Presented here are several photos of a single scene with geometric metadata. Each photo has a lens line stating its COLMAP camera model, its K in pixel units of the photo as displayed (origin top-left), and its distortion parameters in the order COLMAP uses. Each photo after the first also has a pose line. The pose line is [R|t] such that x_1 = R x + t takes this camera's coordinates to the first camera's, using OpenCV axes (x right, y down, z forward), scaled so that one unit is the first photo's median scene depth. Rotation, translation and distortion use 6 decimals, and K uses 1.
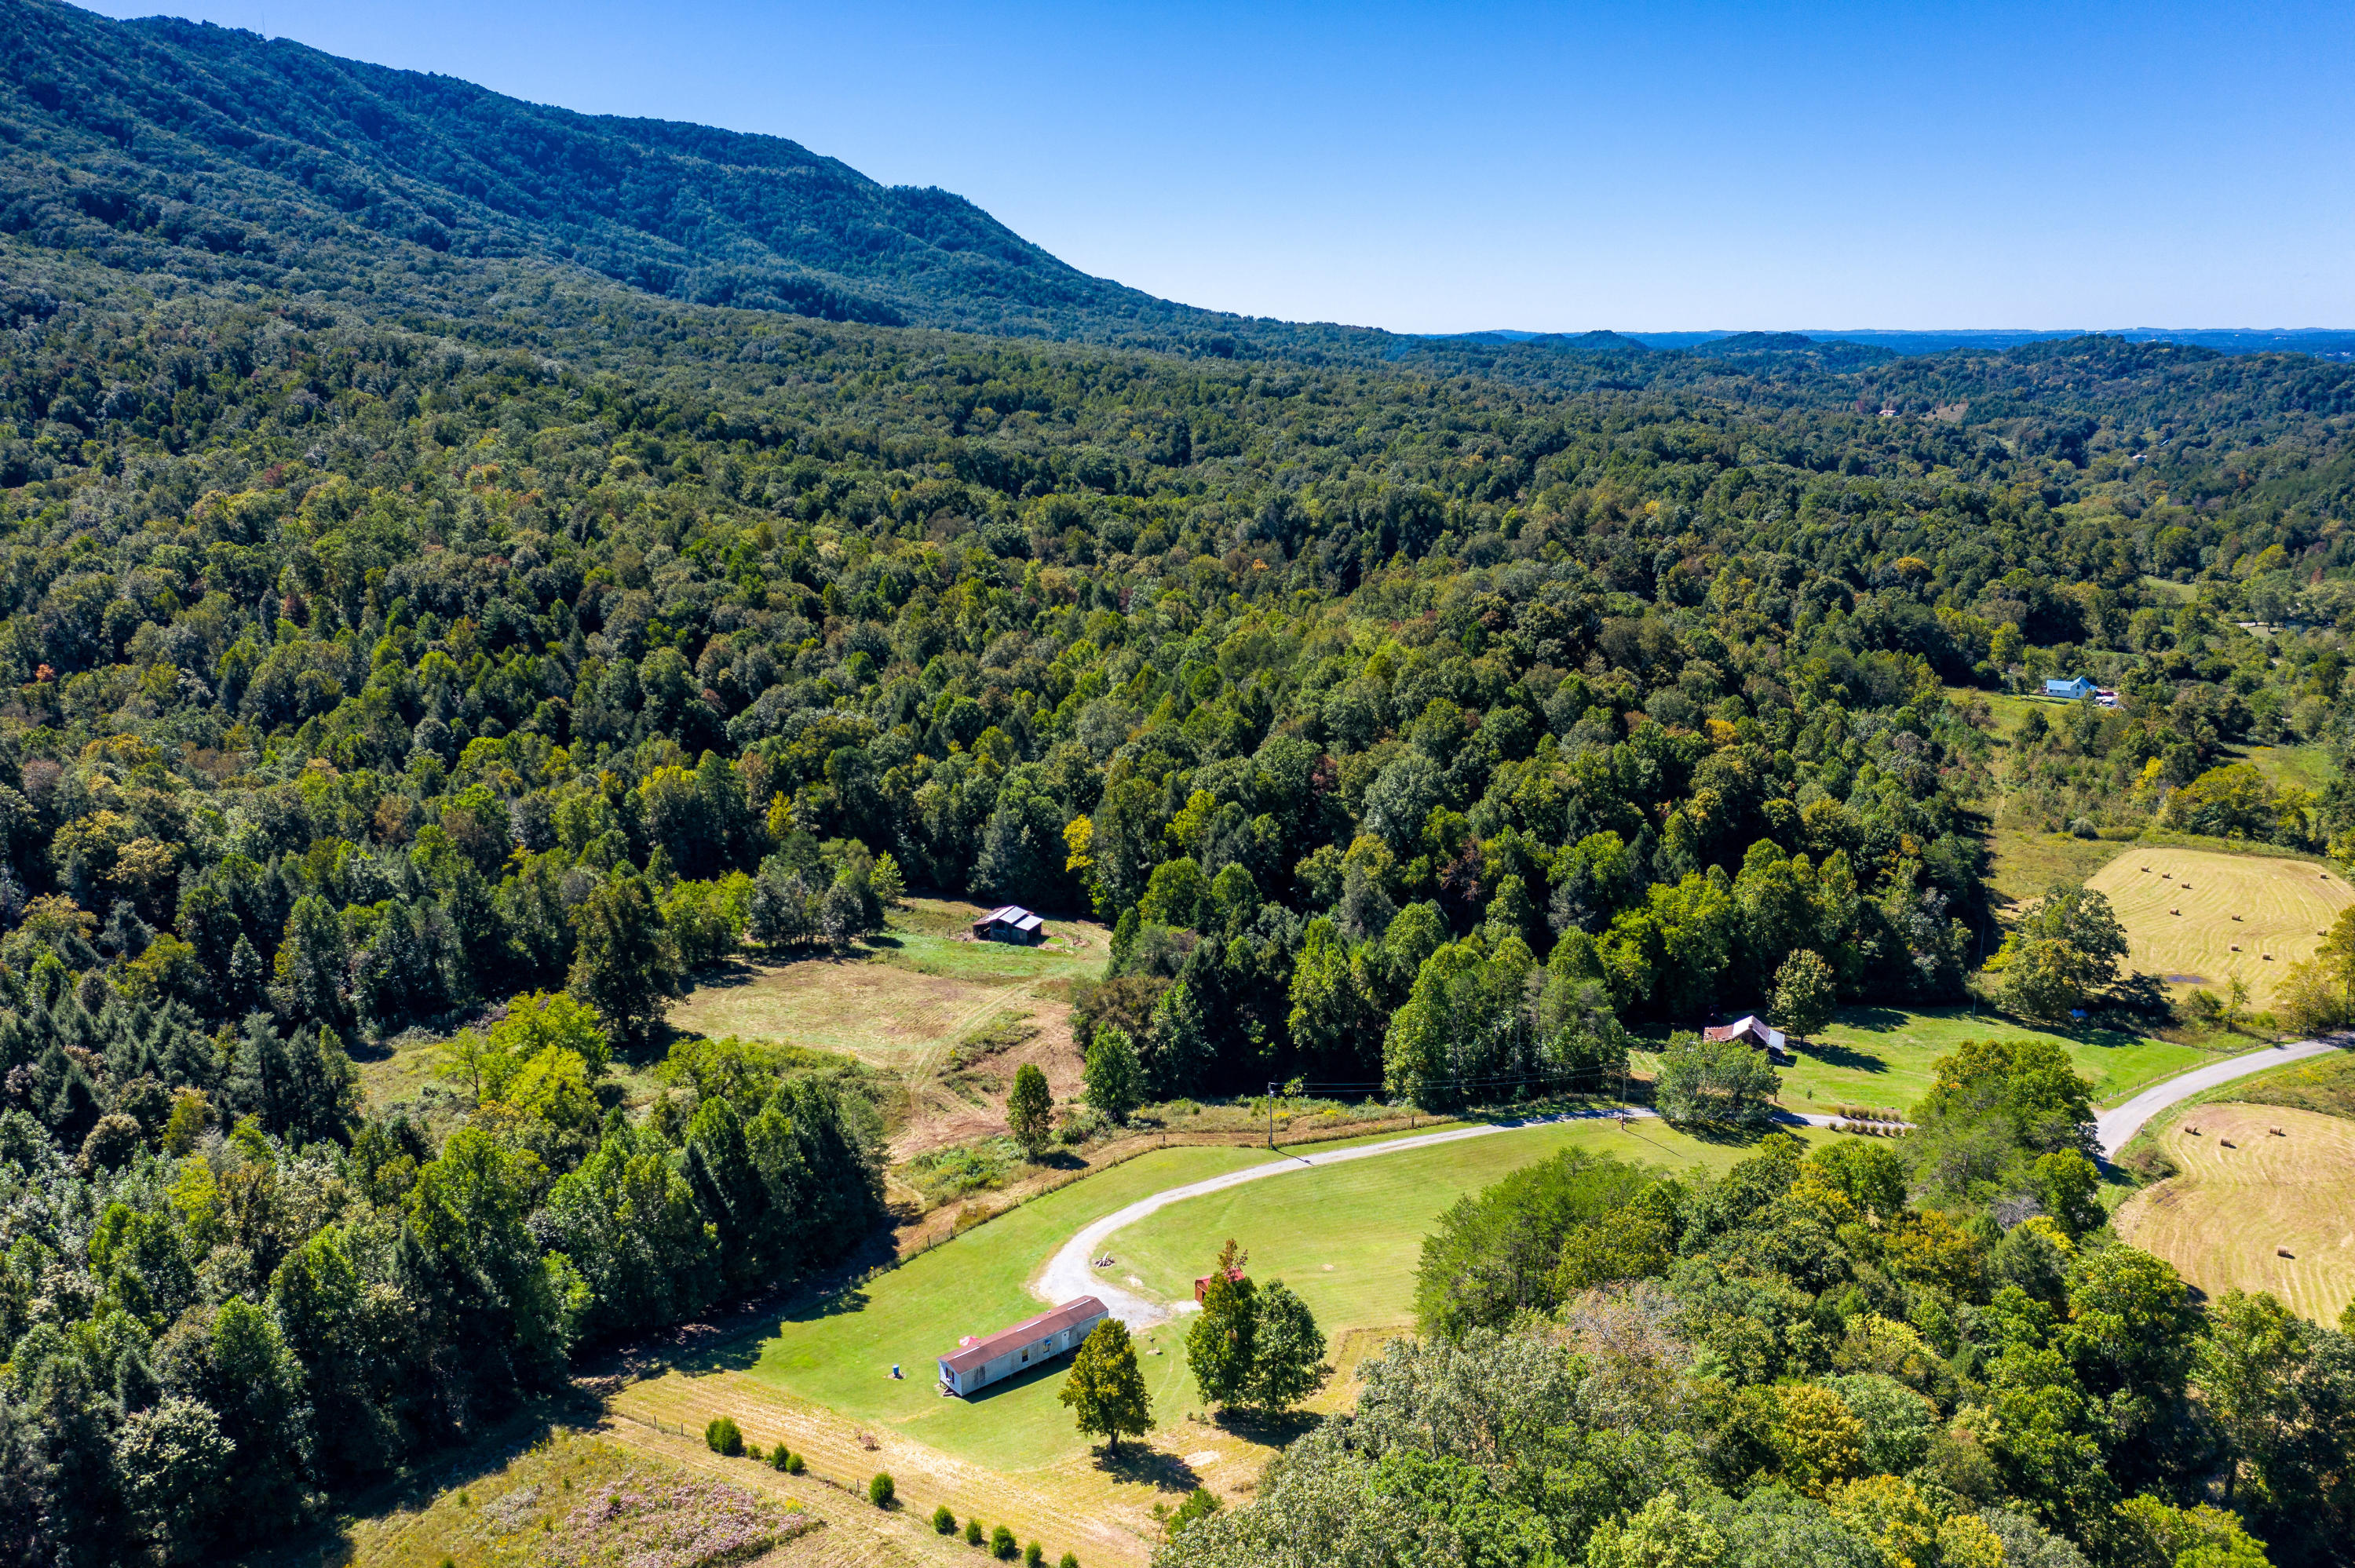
lens RADIAL K [[1874.9, 0, 1174.9], [0, 1874.9, 772.5], [0, 0, 1]] dist [-0.001096, 0.011374]
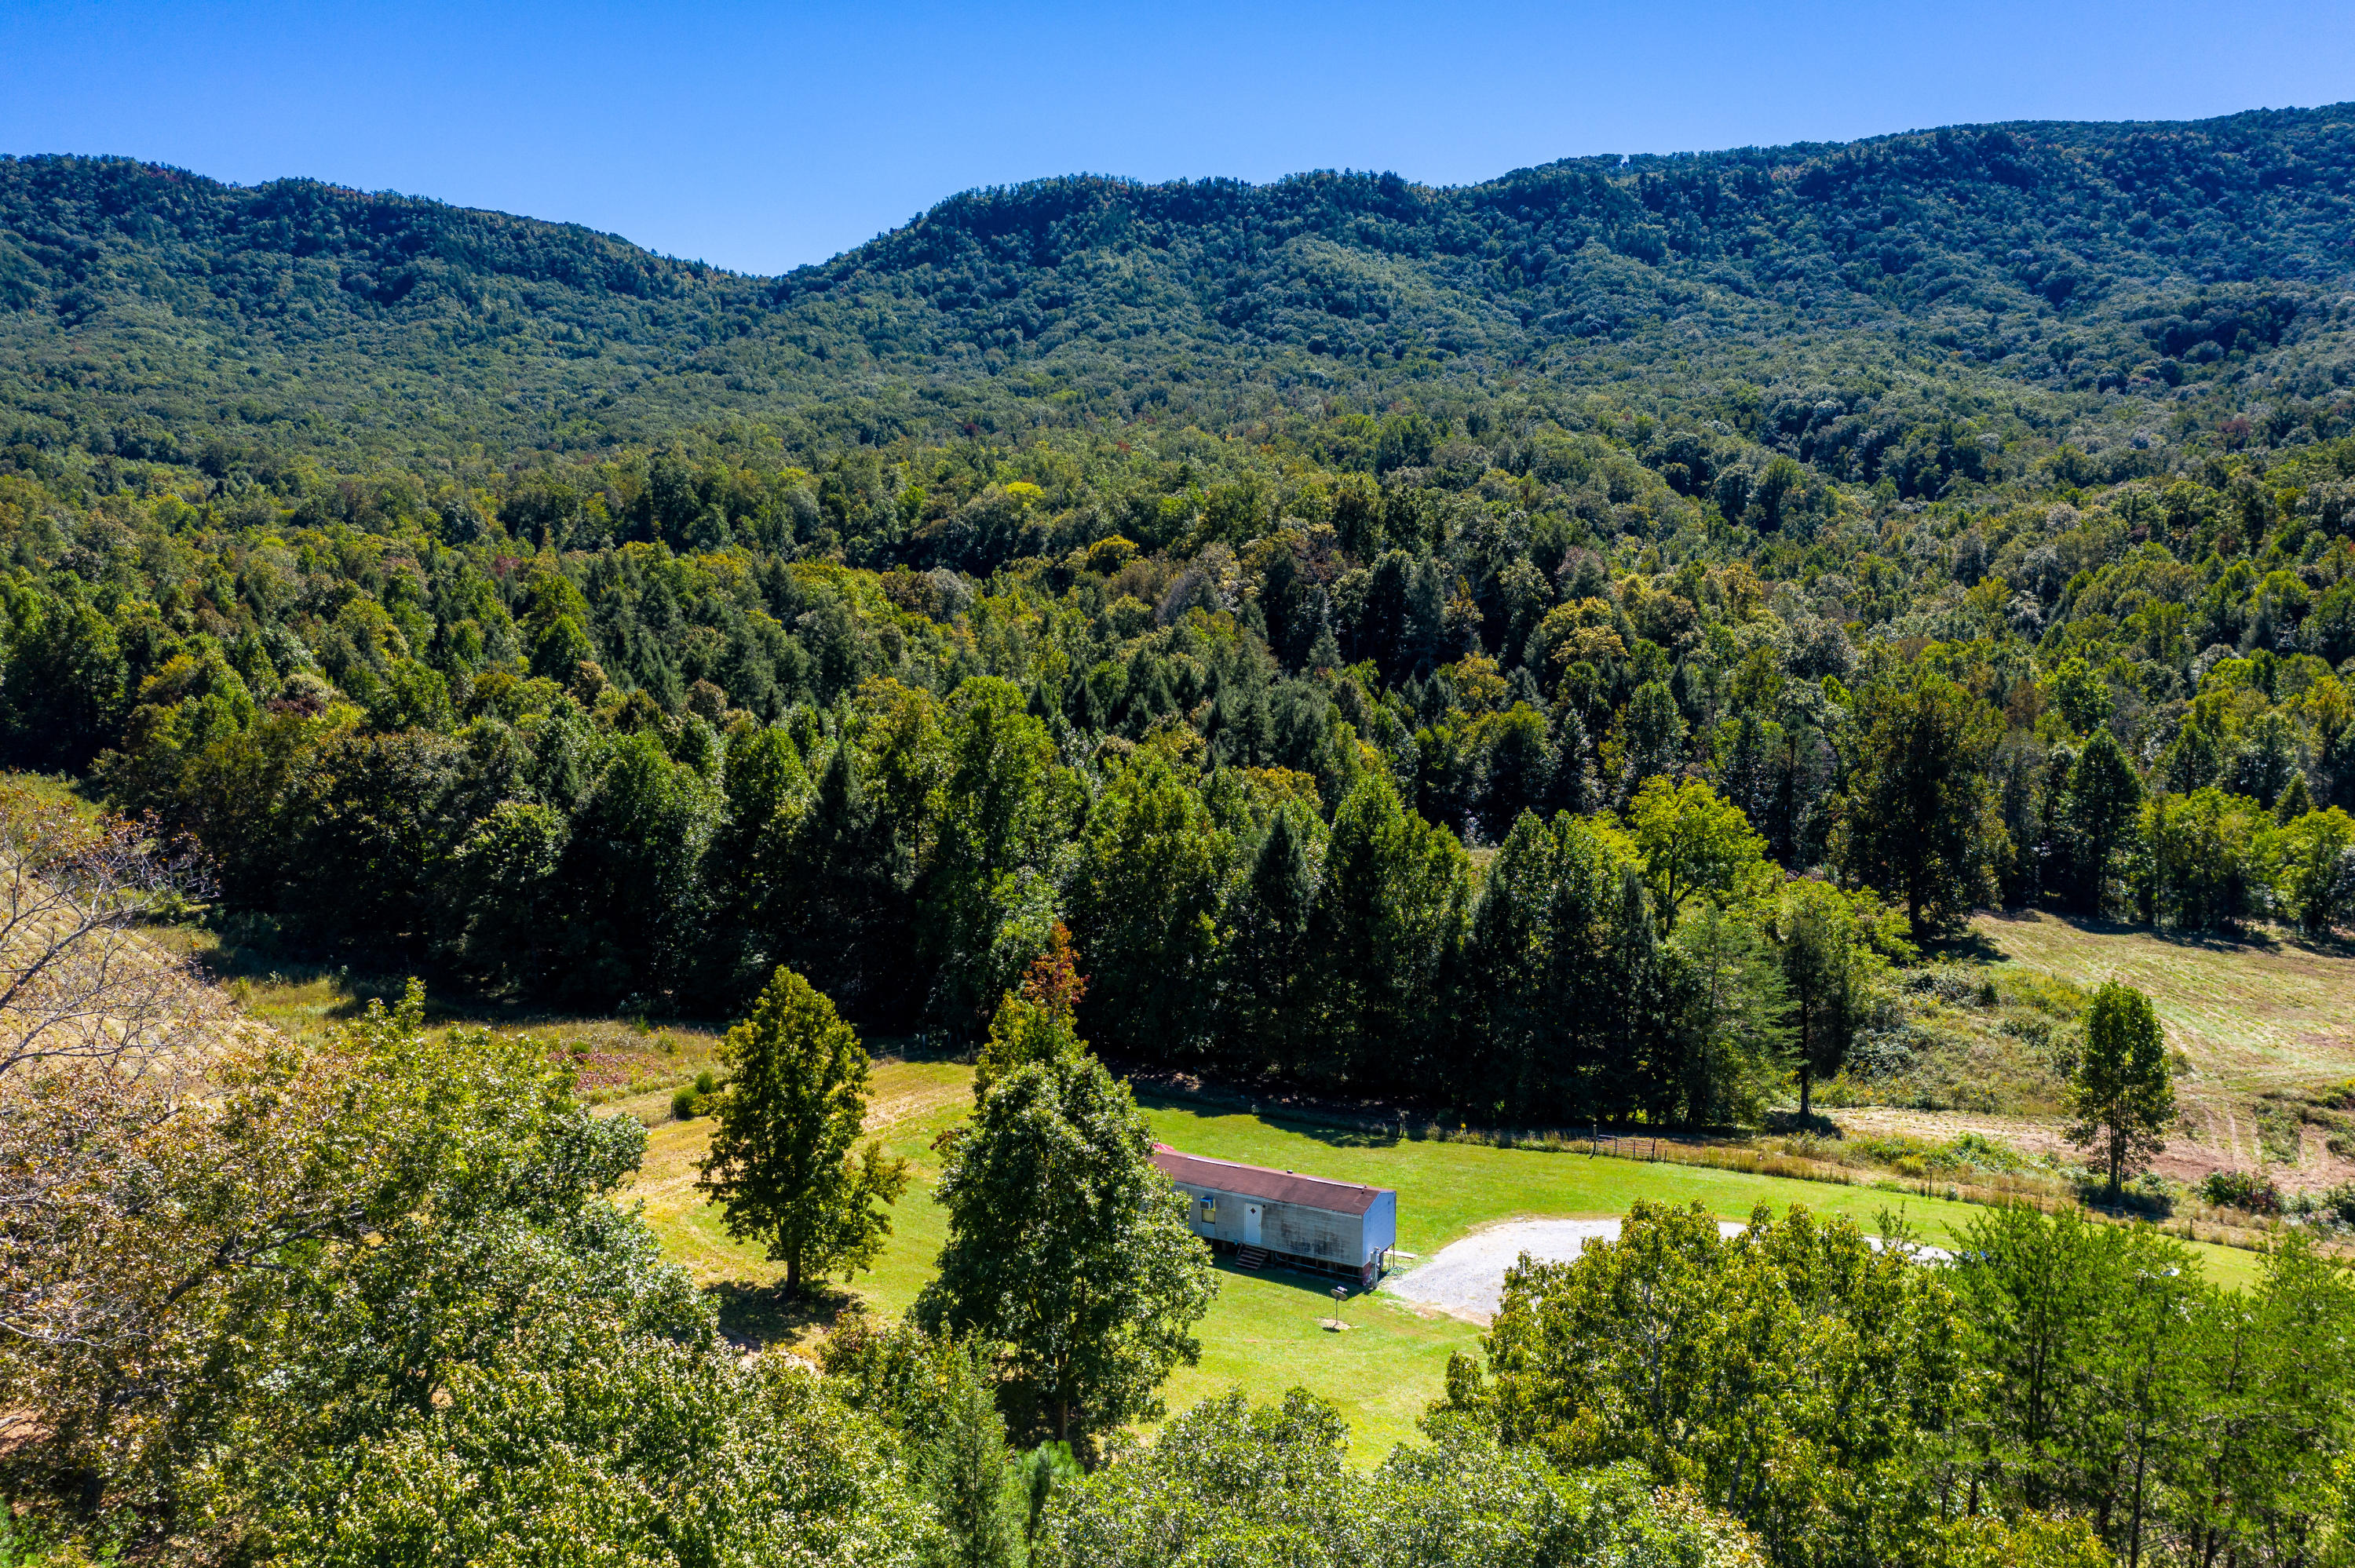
lens RADIAL K [[1874.9, 0, 1172.1], [0, 1874.9, 787.2], [0, 0, 1]] dist [-0.001096, 0.011374]
pose [[0.338287, 0.117270, -0.933707, 0.169141], [-0.216086, 0.975373, 0.044214, 0.086687], [0.915898, 0.186804, 0.355297, 0.381578]]
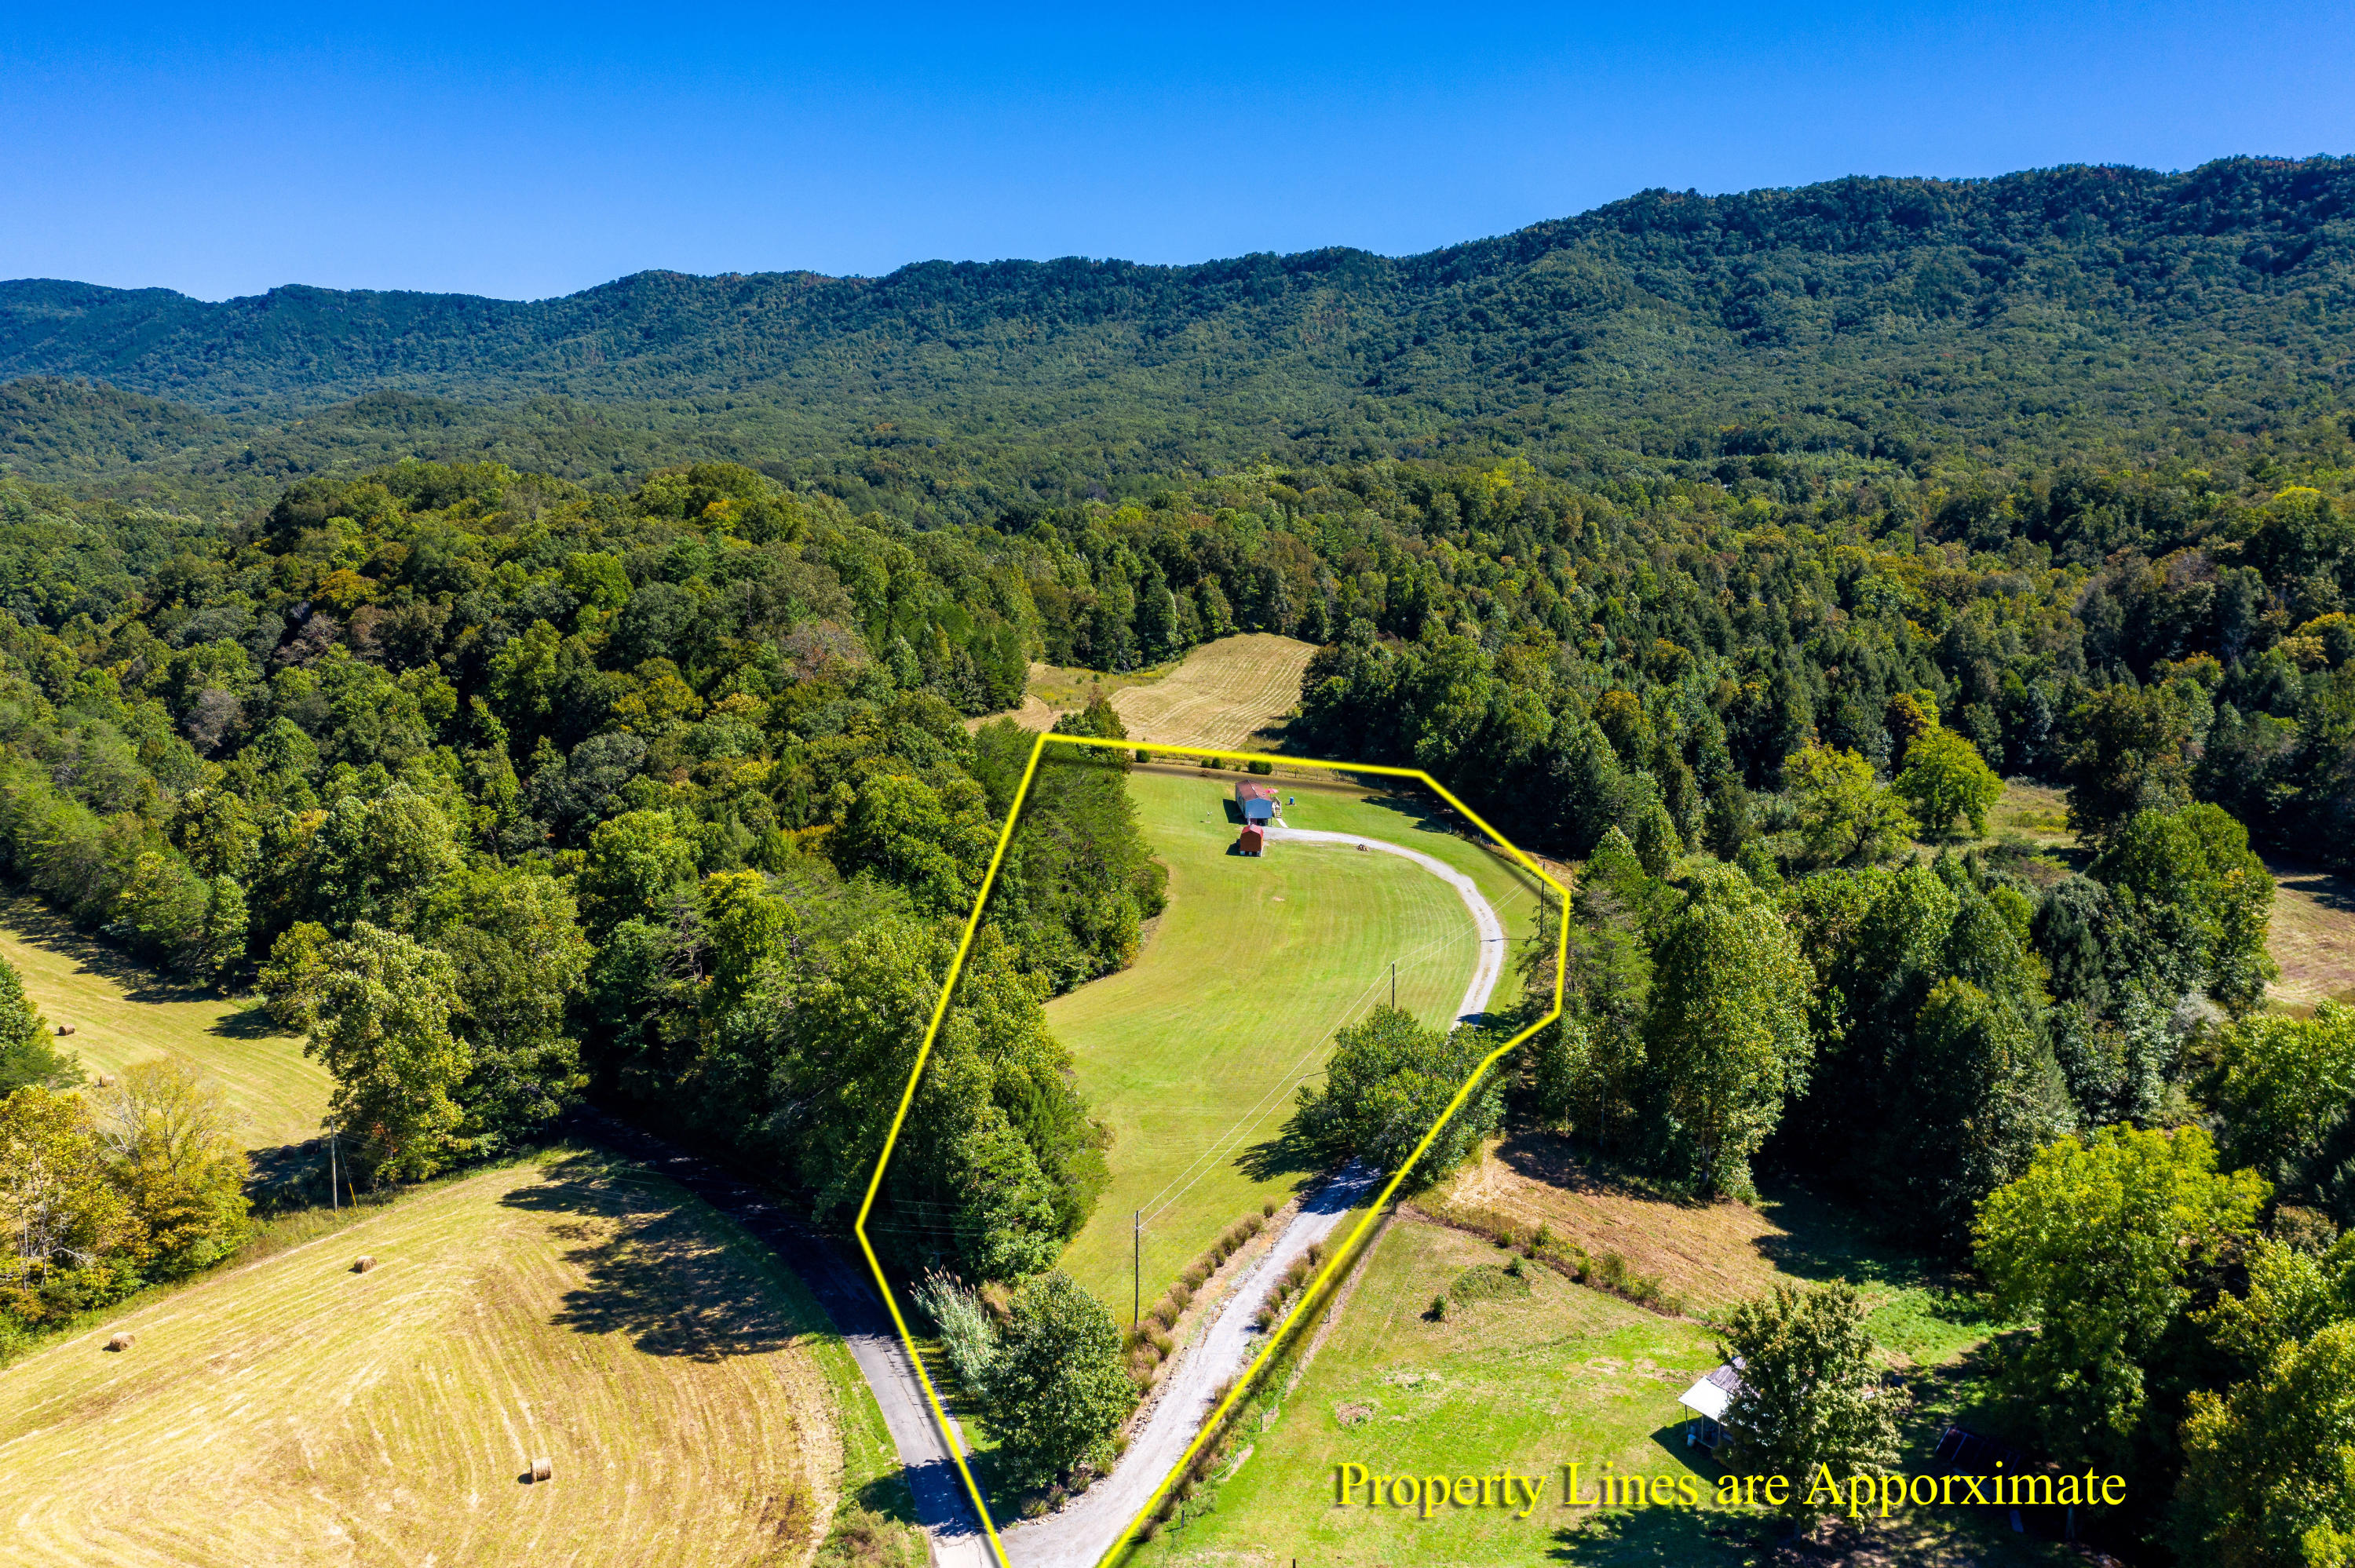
lens RADIAL K [[1874.9, 0, 1182.6], [0, 1874.9, 791.4], [0, 0, 1]] dist [-0.001096, 0.011374]
pose [[-0.614894, 0.120692, -0.779320, 0.505502], [-0.175069, 0.942670, 0.284121, -0.052642], [0.768932, 0.311139, -0.558512, 0.839590]]
